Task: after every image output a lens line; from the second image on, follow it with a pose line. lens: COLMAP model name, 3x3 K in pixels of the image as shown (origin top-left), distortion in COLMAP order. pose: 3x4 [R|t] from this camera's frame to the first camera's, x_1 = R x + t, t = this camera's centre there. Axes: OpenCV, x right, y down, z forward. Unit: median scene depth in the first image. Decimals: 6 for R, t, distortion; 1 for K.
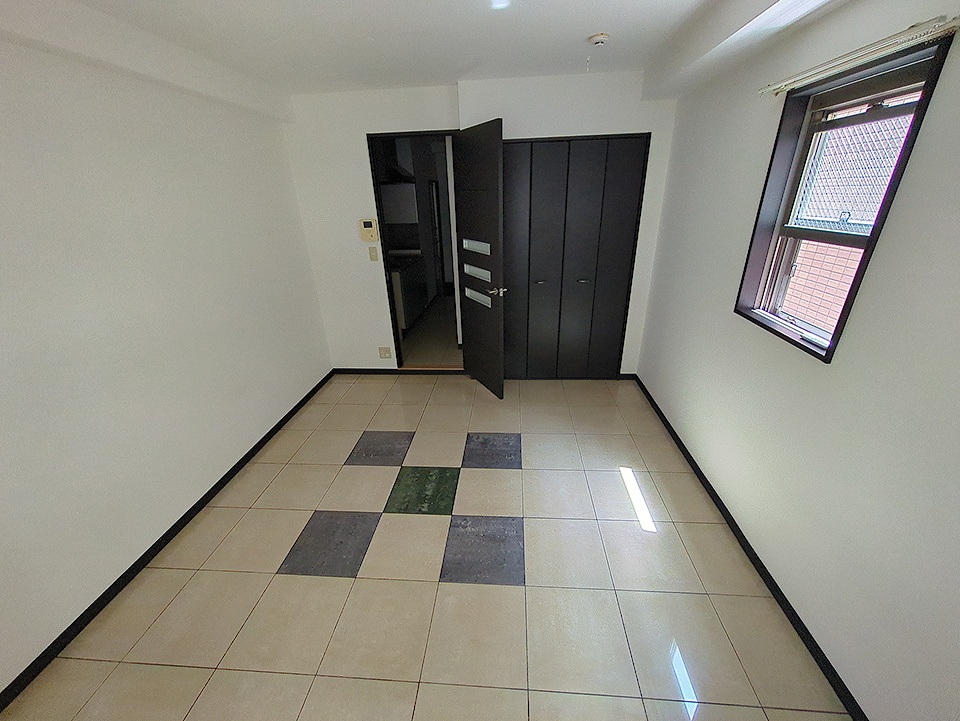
lens RADIAL K [[381.3, 0, 478.8], [0, 381.3, 364.4], [0, 0, 1]] dist [-0.004840, 0.000212]
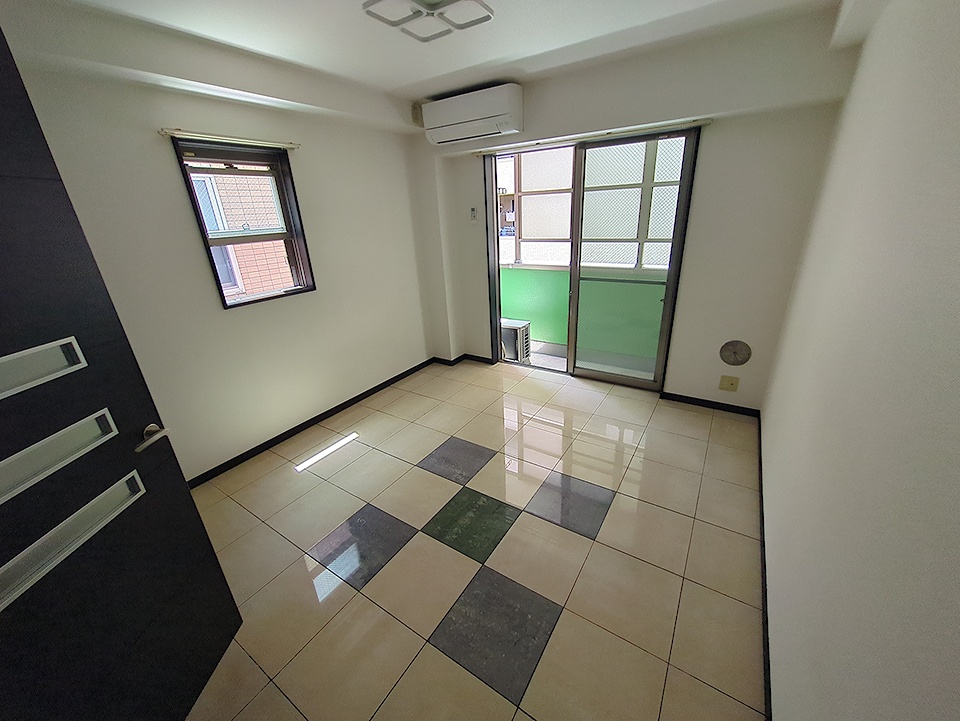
lens RADIAL K [[381.3, 0, 479.3], [0, 381.3, 359.1], [0, 0, 1]] dist [-0.004840, 0.000212]
pose [[-0.872531, -0.102885, 0.477603, -0.617557], [0.272157, 0.709492, 0.650040, -0.574270], [-0.405735, 0.697163, -0.591052, 1.448568]]
